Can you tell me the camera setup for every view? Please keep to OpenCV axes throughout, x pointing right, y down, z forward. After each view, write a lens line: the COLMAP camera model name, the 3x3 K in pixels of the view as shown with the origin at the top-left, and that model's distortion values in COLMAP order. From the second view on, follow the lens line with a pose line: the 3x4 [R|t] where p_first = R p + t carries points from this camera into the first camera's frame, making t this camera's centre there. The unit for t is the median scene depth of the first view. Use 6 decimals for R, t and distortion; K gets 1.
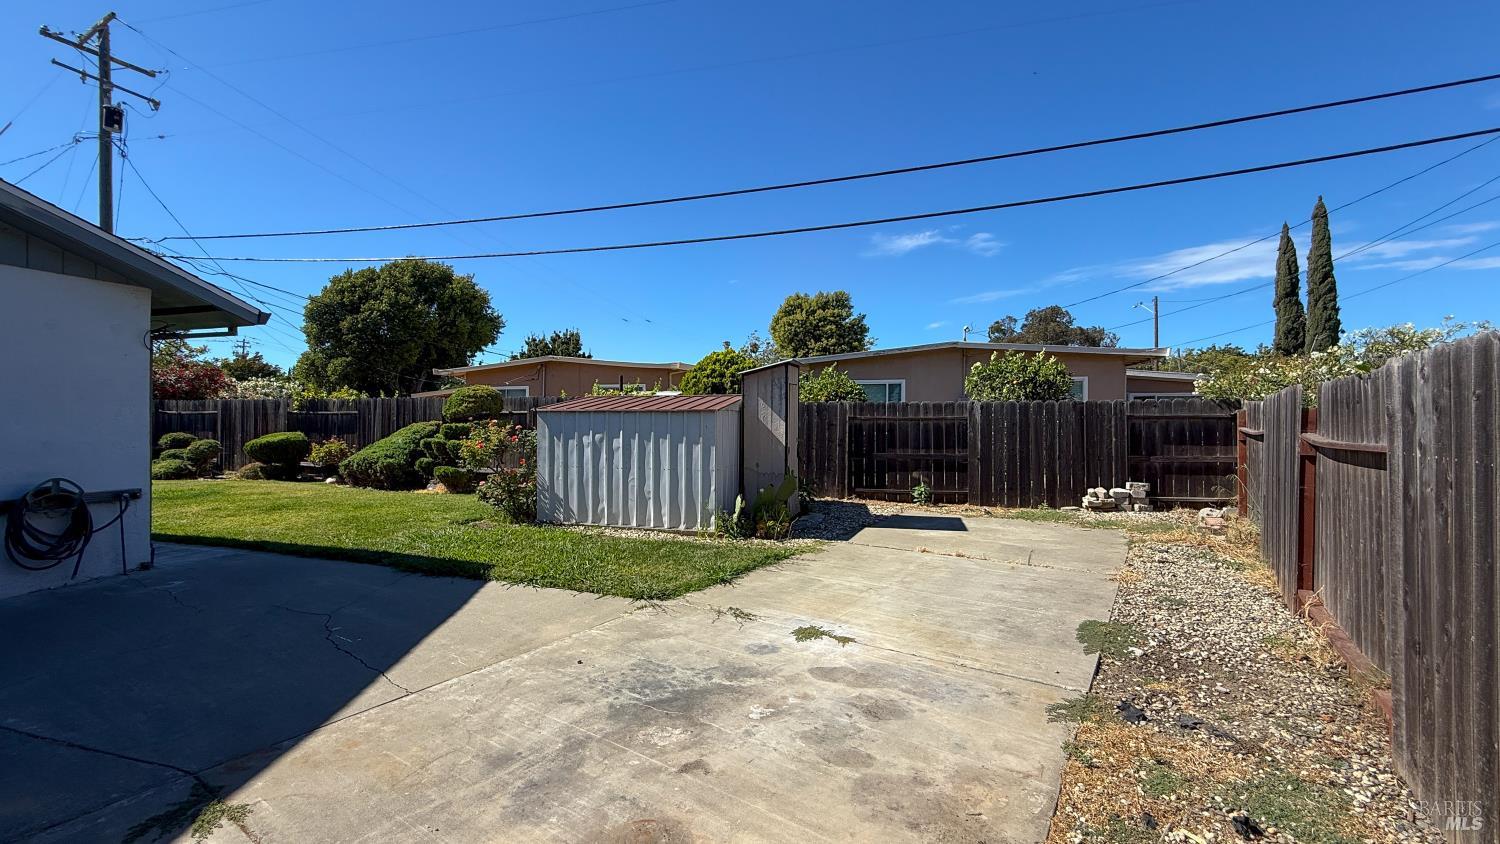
lens RADIAL K [[595.5, 0, 750.0], [0, 595.5, 422.0], [0, 0, 1]] dist [0.003840, 0.000023]
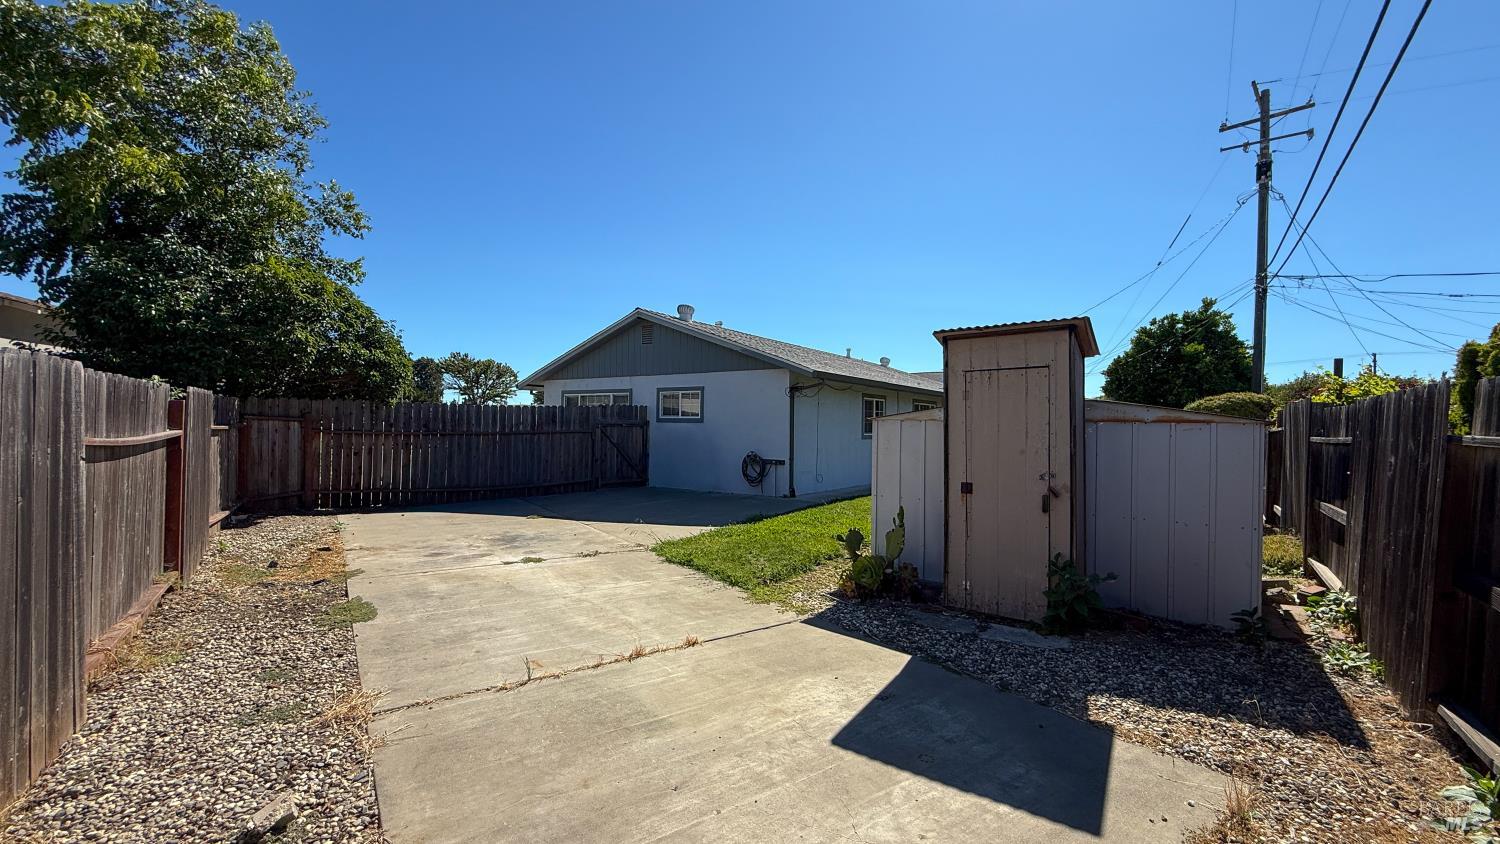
lens RADIAL K [[595.5, 0, 750.0], [0, 595.5, 422.0], [0, 0, 1]] dist [0.003840, 0.000023]
pose [[-0.341894, -0.017170, -0.939582, 0.336205], [-0.016824, 0.999785, -0.012149, -0.000599], [0.939588, 0.011654, -0.342109, 0.501053]]
